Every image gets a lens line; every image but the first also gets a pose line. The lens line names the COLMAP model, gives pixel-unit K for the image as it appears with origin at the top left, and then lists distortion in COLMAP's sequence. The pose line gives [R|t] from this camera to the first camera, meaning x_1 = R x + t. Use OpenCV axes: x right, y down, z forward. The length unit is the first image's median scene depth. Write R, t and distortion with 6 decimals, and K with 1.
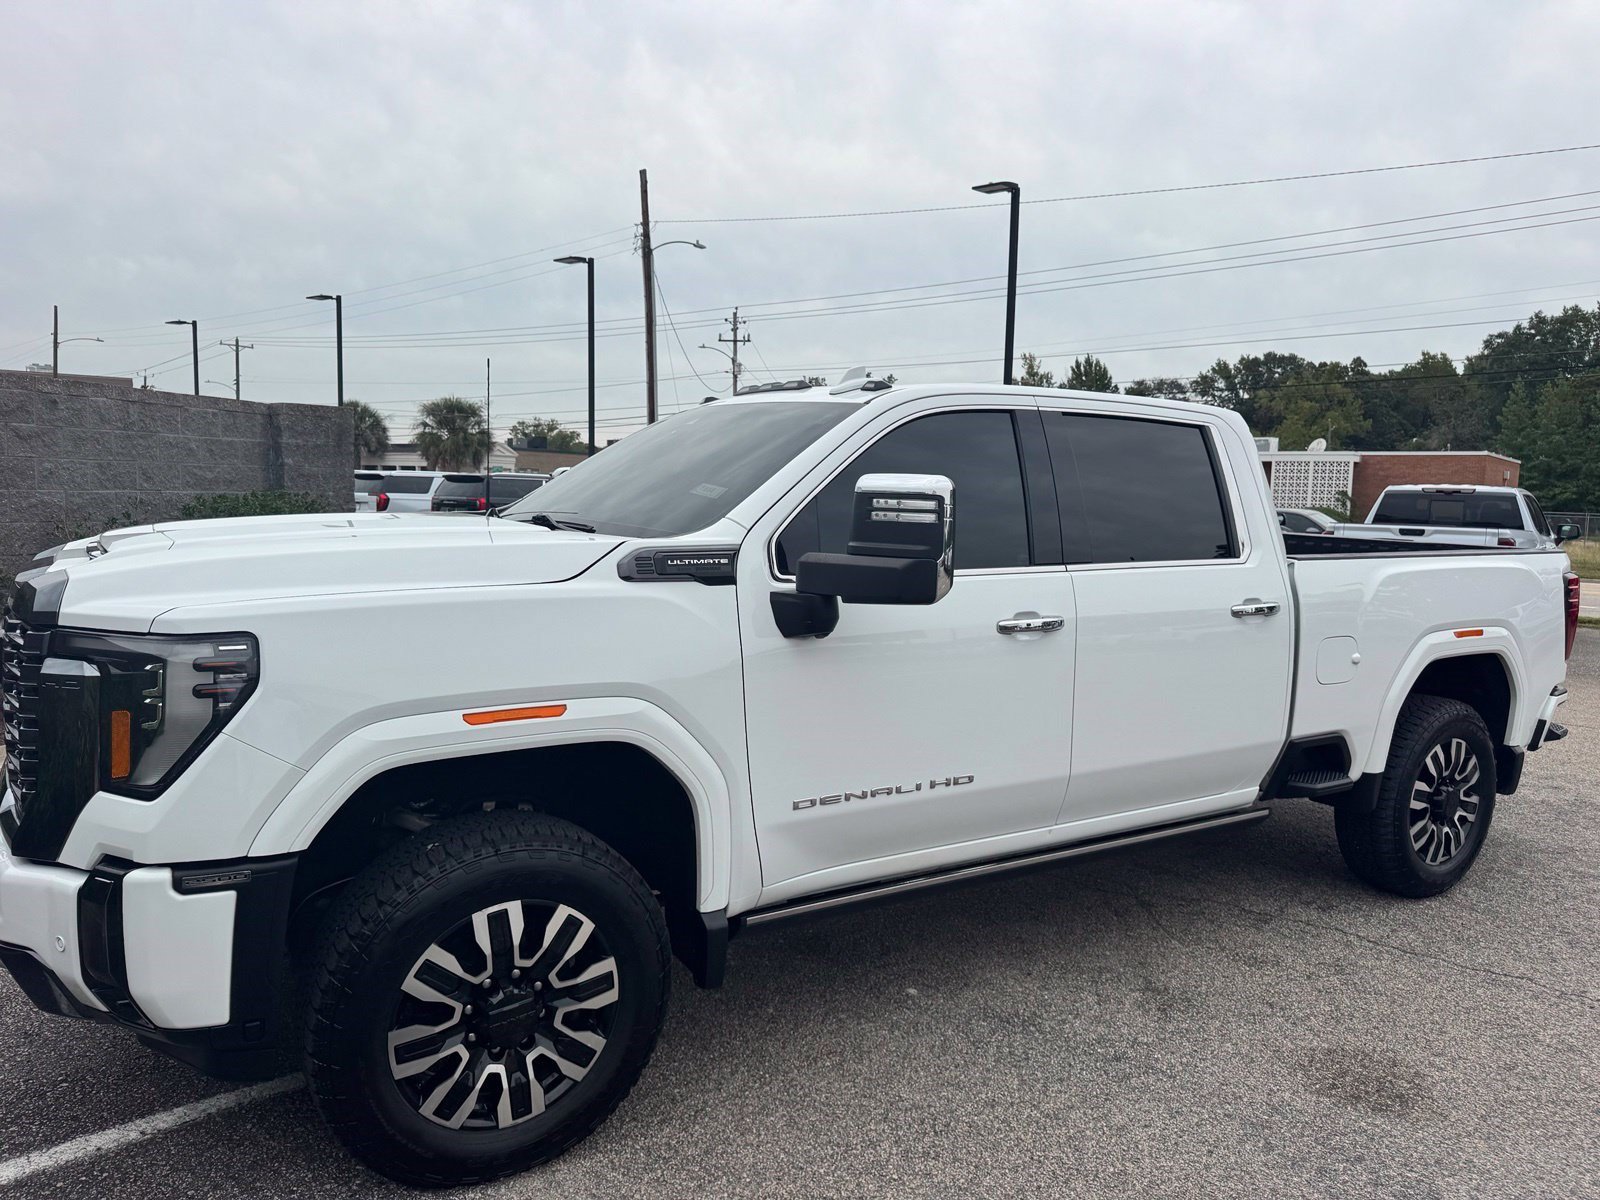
lens RADIAL K [[1137.4, 0, 810.7], [0, 1137.4, 613.4], [0, 0, 1]] dist [0.042731, -0.056732]
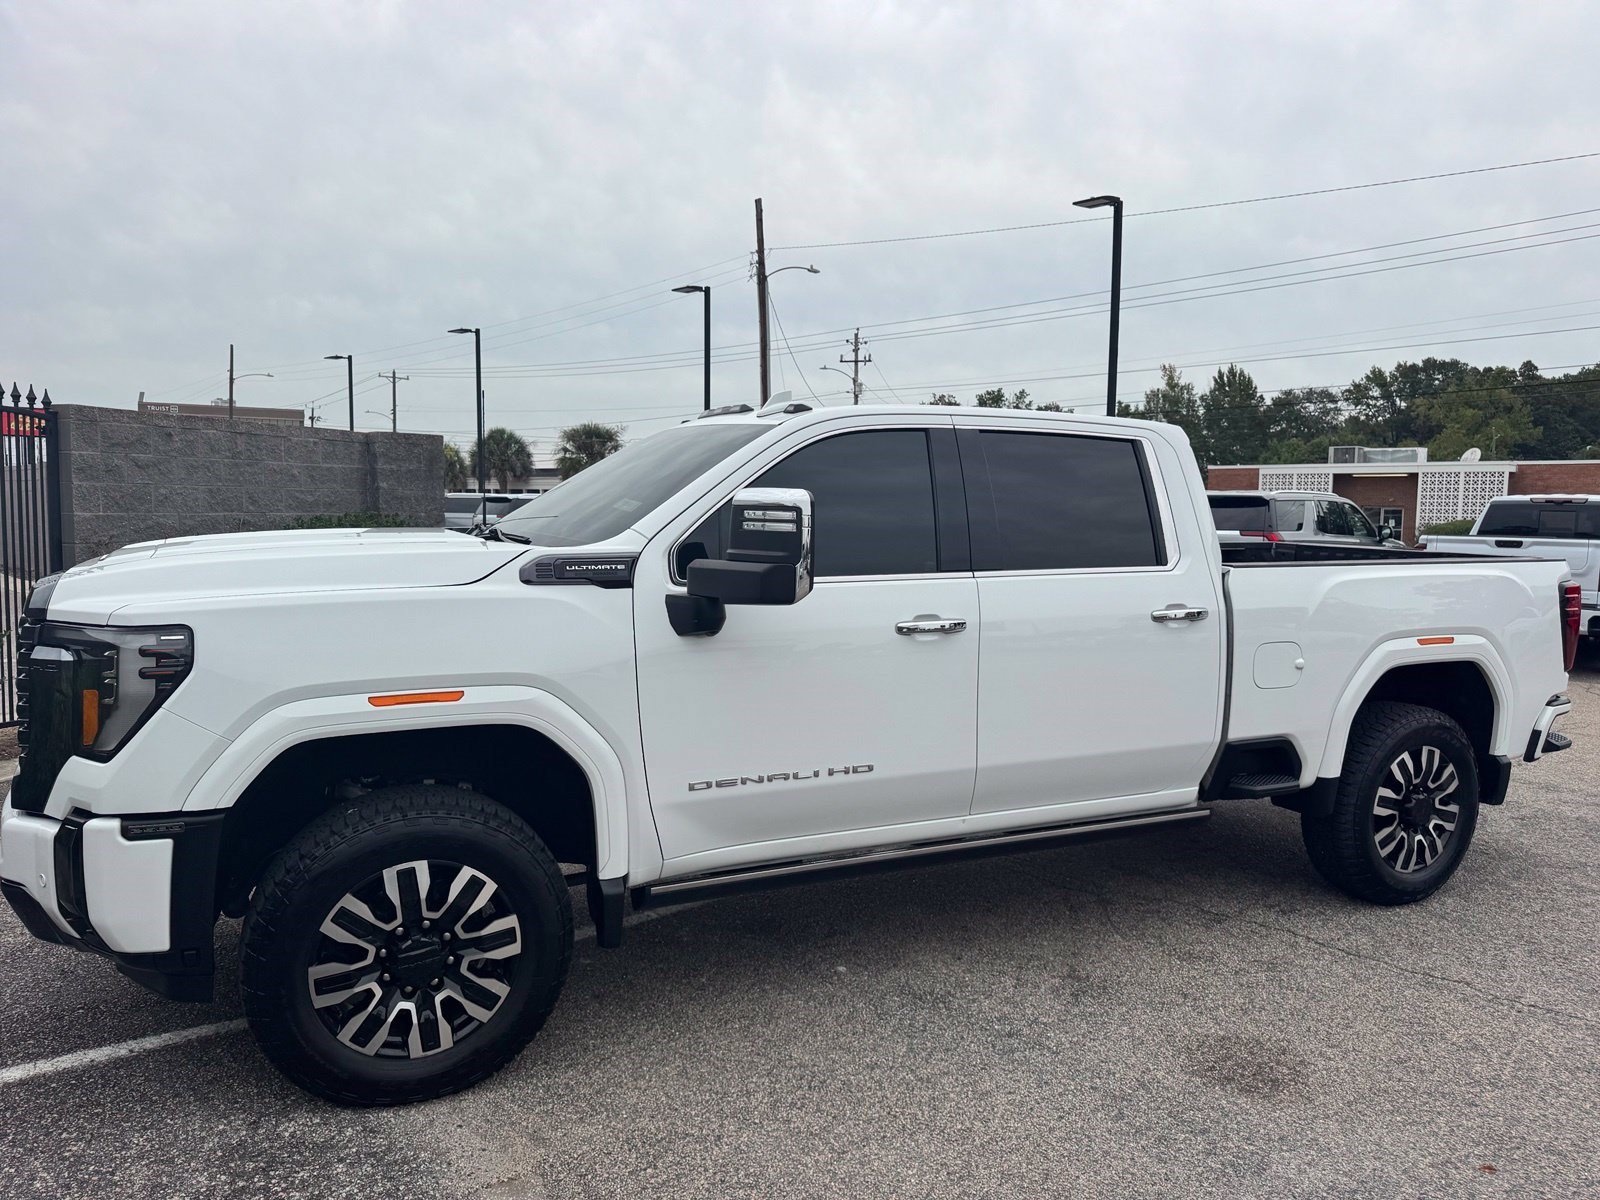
lens RADIAL K [[1137.4, 0, 812.0], [0, 1137.4, 614.0], [0, 0, 1]] dist [0.042731, -0.056732]
pose [[0.992980, 0.000452, -0.118279, 0.175861], [-0.002302, 0.999877, -0.015507, 0.012582], [0.118257, 0.015671, 0.992859, -0.069392]]
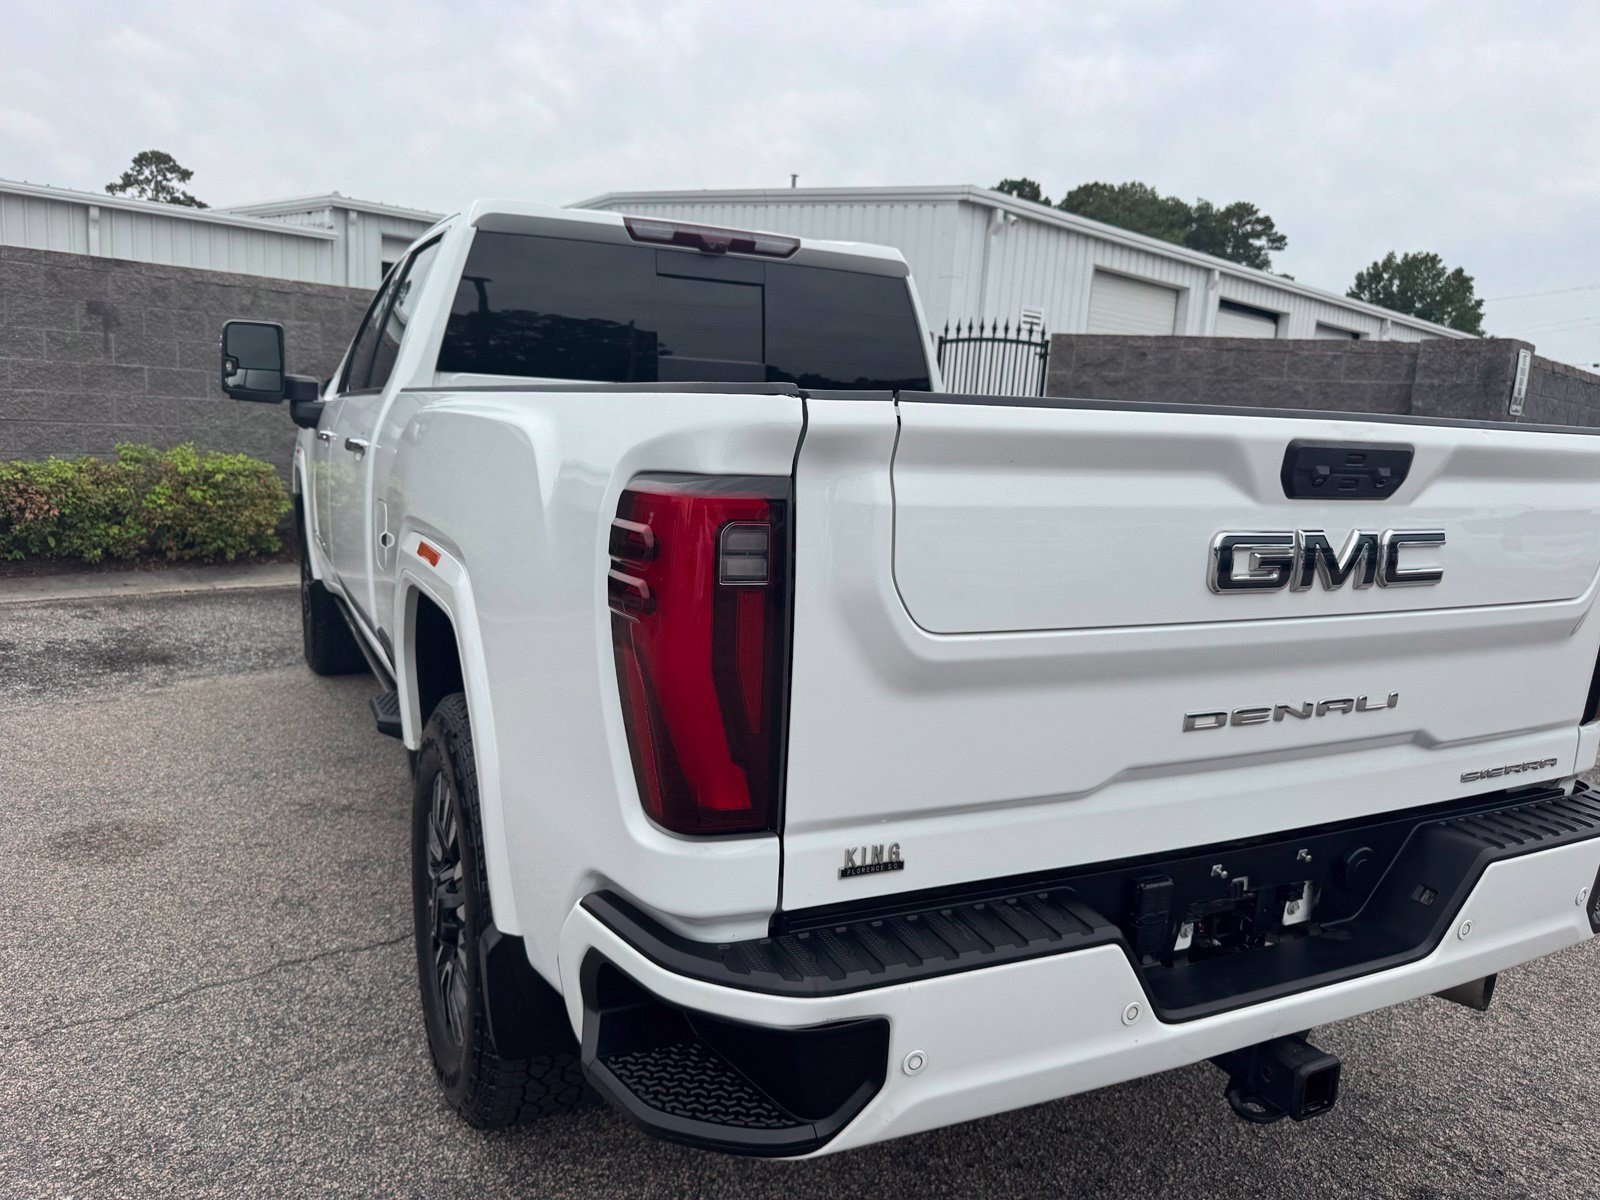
lens RADIAL K [[1137.4, 0, 791.7], [0, 1137.4, 600.0], [0, 0, 1]] dist [0.042731, -0.056732]
pose [[-0.114261, 0.123487, -0.985746, 1.187790], [-0.160176, 0.976973, 0.140954, -0.061896], [0.980453, 0.173998, -0.091850, 1.388628]]
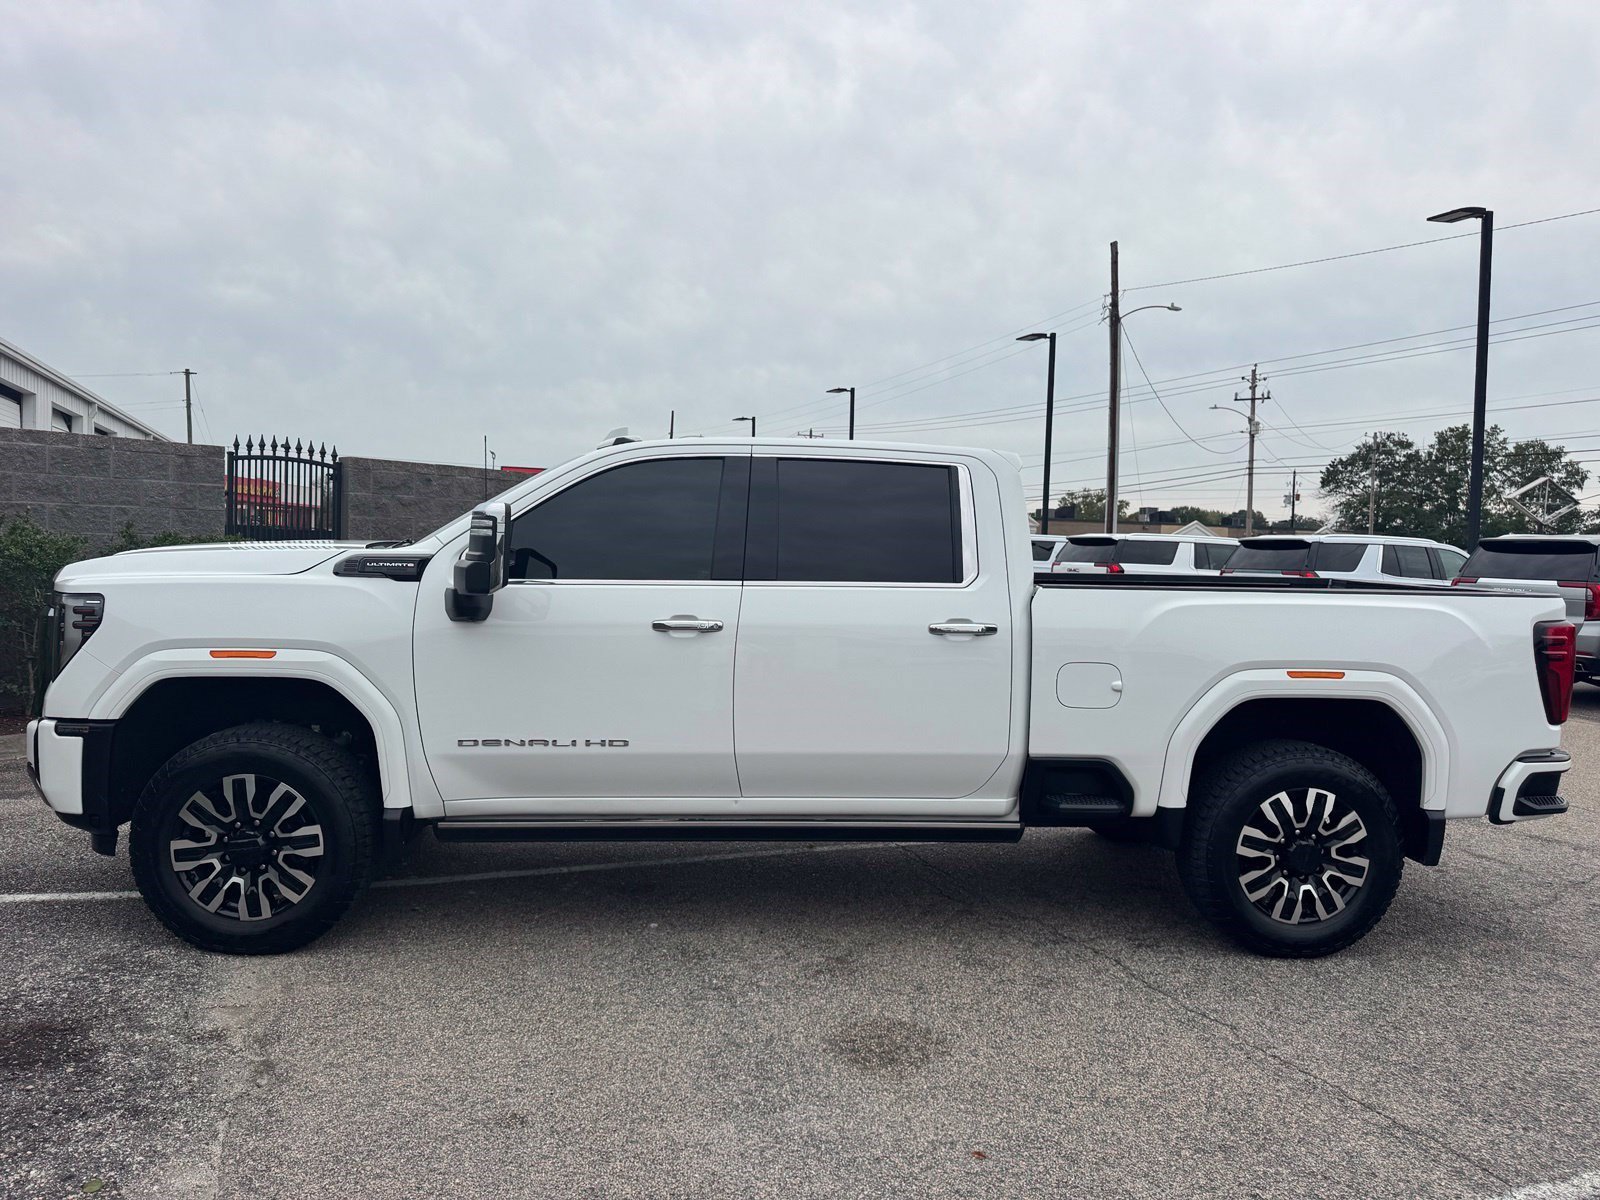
lens RADIAL K [[1137.4, 0, 795.5], [0, 1137.4, 610.1], [0, 0, 1]] dist [0.042731, -0.056732]
pose [[0.877955, 0.024466, -0.478118, 0.753330], [-0.055198, 0.997206, -0.050330, 0.041190], [0.475551, 0.070579, 0.876852, -0.031134]]
